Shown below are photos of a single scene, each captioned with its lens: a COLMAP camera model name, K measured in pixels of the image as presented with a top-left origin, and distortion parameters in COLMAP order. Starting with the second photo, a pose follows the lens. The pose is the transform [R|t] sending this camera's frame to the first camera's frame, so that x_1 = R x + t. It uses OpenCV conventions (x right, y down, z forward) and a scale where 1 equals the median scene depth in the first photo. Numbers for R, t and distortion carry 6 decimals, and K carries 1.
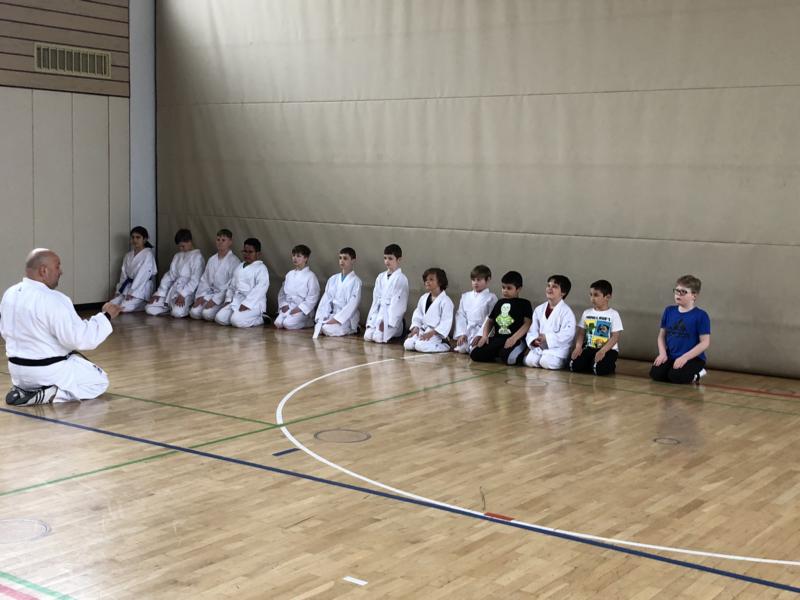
lens RADIAL K [[1096.1, 0, 395.9], [0, 1096.1, 300.5], [0, 0, 1]] dist [0.062401, 0.000000]
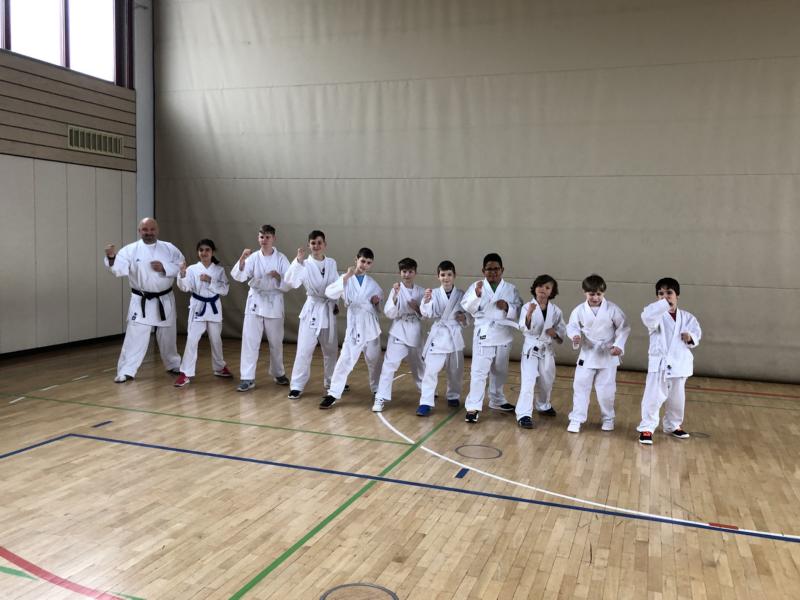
lens RADIAL K [[705.6, 0, 405.5], [0, 705.6, 298.4], [0, 0, 1]] dist [0.020247, -0.012042]
pose [[0.959152, -0.023132, 0.281944, -0.194847], [0.028233, 0.999503, -0.014041, -0.021614], [-0.281479, 0.021428, 0.959328, 0.152279]]
